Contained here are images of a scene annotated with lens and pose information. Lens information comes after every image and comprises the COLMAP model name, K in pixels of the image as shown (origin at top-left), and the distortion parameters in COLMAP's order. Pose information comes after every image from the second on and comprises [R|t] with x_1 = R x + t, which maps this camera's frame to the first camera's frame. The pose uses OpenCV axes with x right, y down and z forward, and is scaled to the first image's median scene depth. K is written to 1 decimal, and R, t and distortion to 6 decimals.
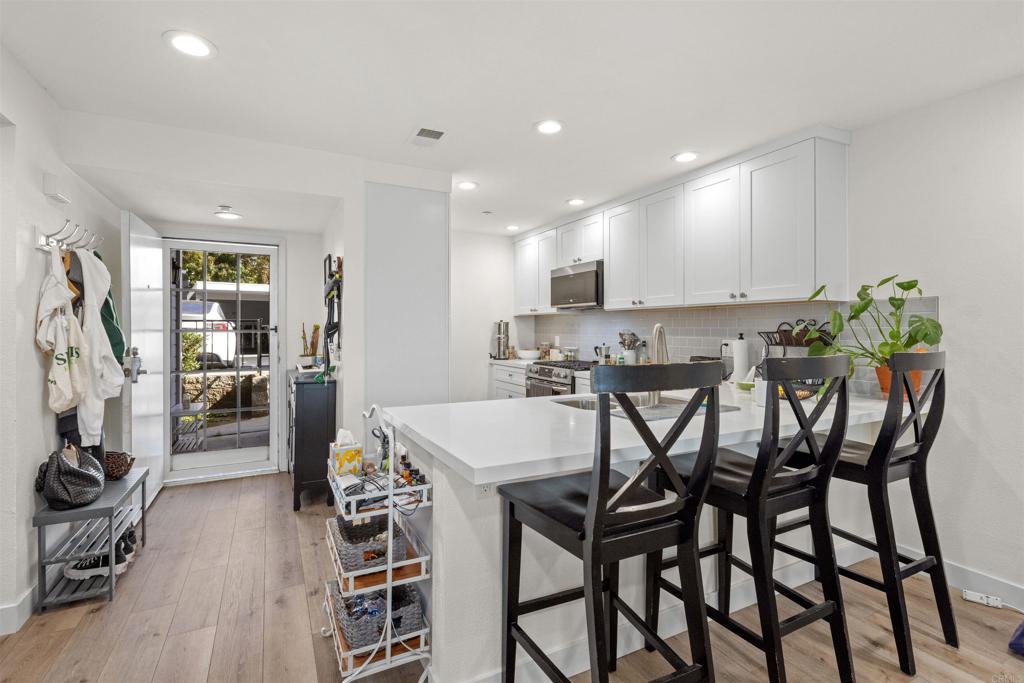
lens RADIAL K [[470.7, 0, 506.5], [0, 470.7, 327.9], [0, 0, 1]] dist [0.001409, 0.000508]
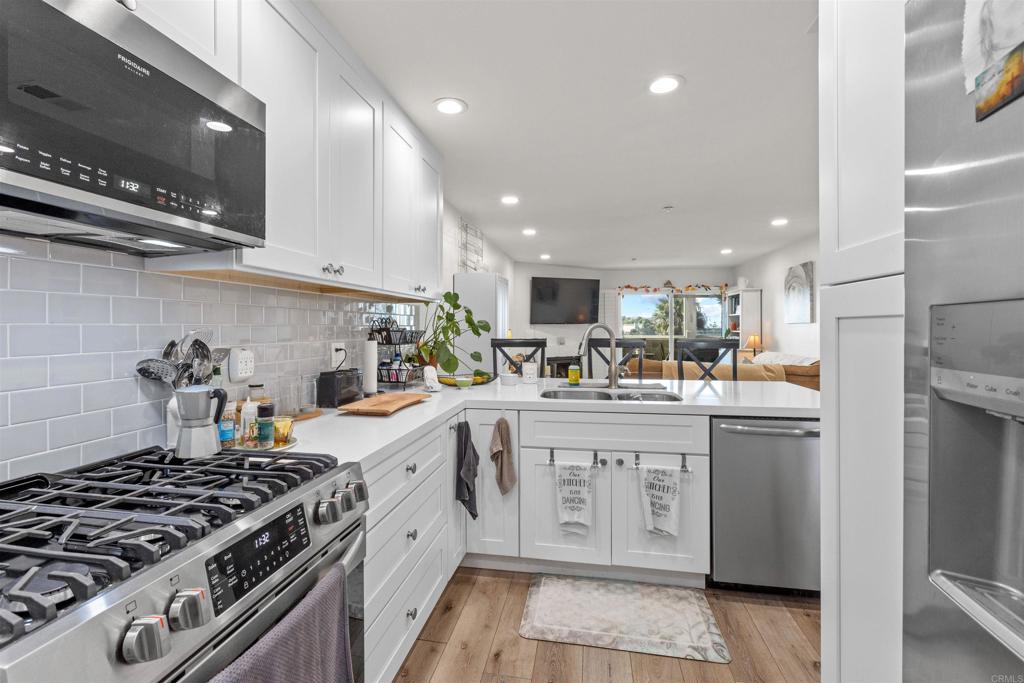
lens RADIAL K [[470.7, 0, 506.5], [0, 470.7, 327.9], [0, 0, 1]] dist [0.001409, 0.000508]
pose [[-0.798706, -0.002249, 0.601718, -0.118601], [-0.003788, 0.999992, -0.001290, 0.001951], [-0.601710, -0.003309, -0.798708, 1.140316]]
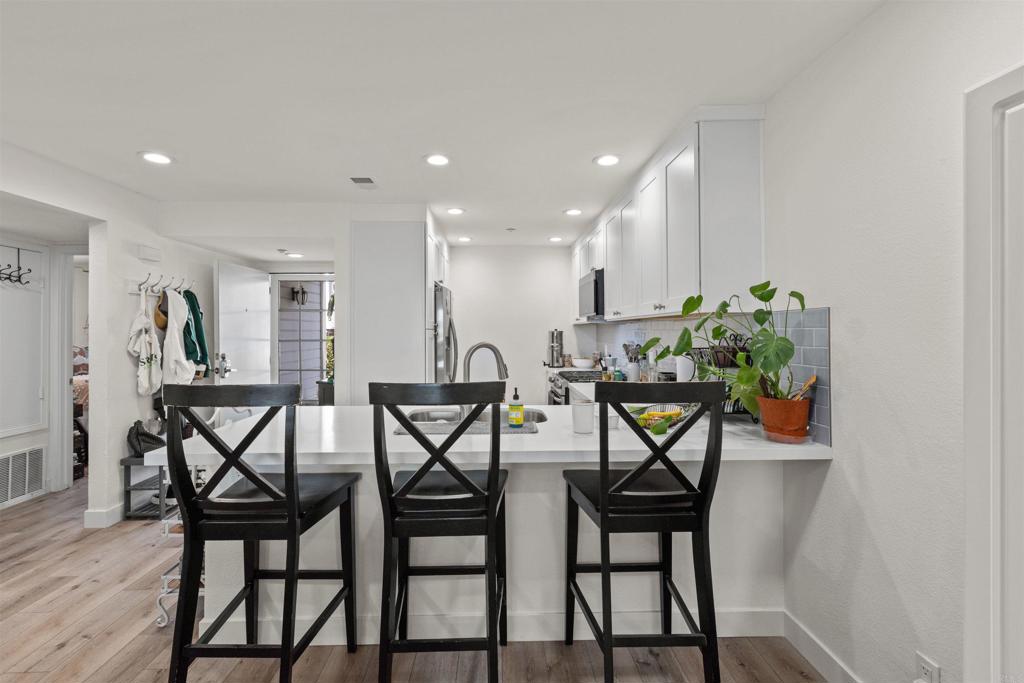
lens RADIAL K [[453.5, 0, 512.2], [0, 453.5, 330.4], [0, 0, 1]] dist [0.001138, 0.000088]
pose [[0.908785, -0.004440, -0.417240, 0.422765], [0.004112, 0.999990, -0.001683, -0.016595], [0.417243, -0.000186, 0.908795, 0.069695]]
